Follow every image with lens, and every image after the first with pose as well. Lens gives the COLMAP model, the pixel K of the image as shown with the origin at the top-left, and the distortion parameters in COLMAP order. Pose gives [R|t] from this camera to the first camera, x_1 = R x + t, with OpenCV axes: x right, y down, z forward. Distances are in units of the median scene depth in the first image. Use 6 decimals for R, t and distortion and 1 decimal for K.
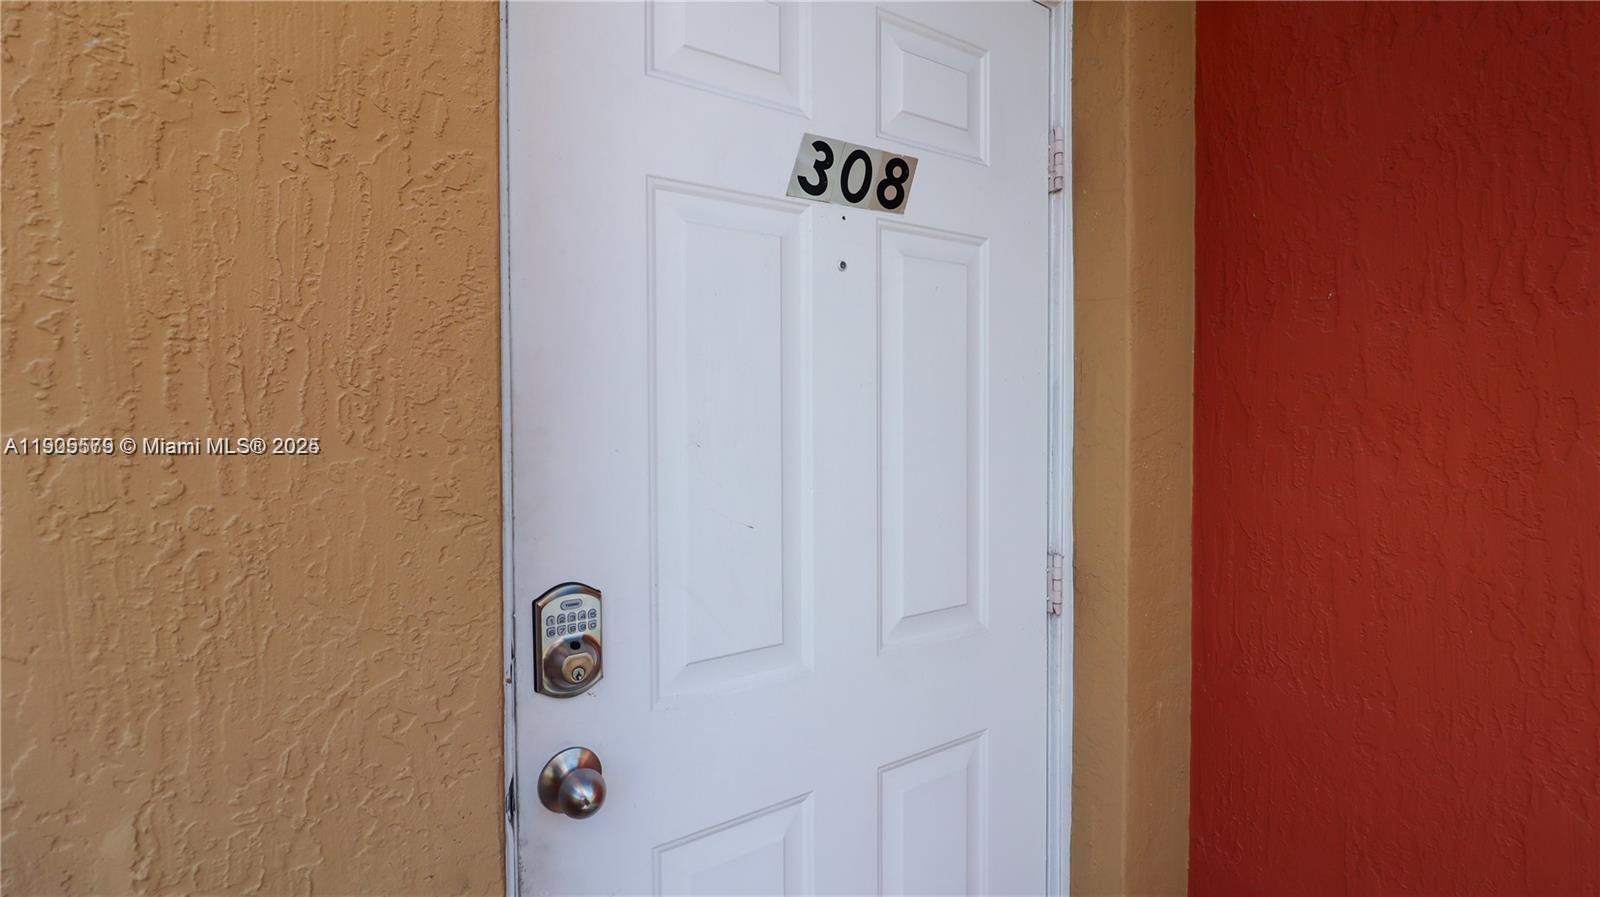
lens RADIAL K [[745.1, 0, 797.5], [0, 745.1, 434.8], [0, 0, 1]] dist [-0.002039, -0.012923]
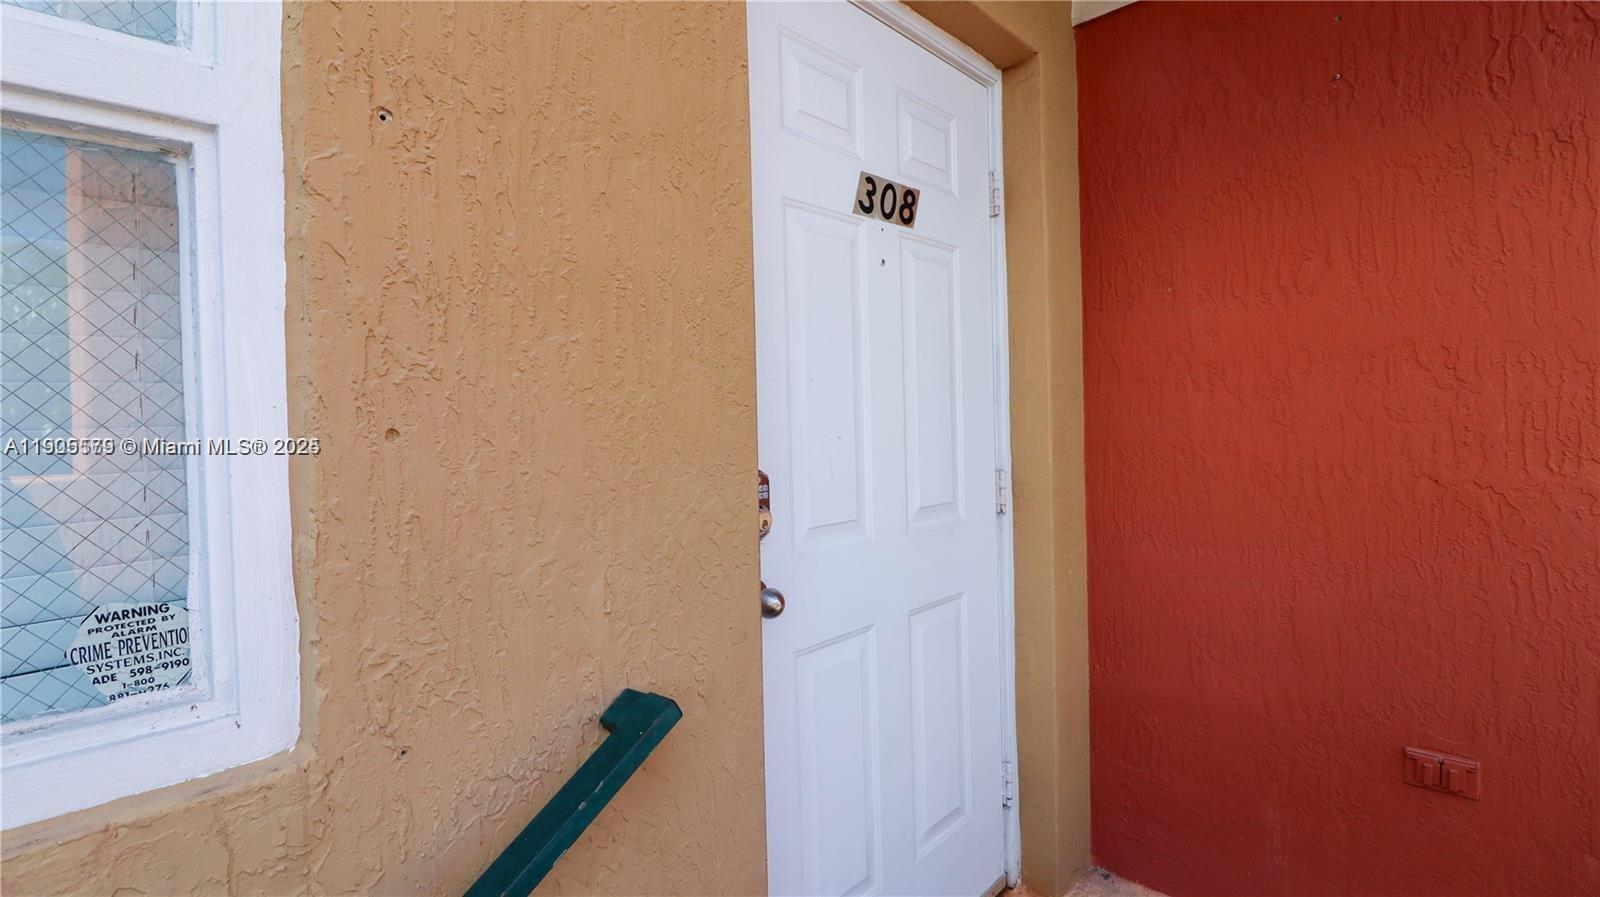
lens RADIAL K [[745.1, 0, 797.5], [0, 745.1, 434.8], [0, 0, 1]] dist [-0.002039, -0.012923]
pose [[0.975540, -0.023626, 0.218549, -0.413729], [0.026273, 0.999612, -0.009217, 0.115220], [-0.218246, 0.014733, 0.975783, -0.367115]]
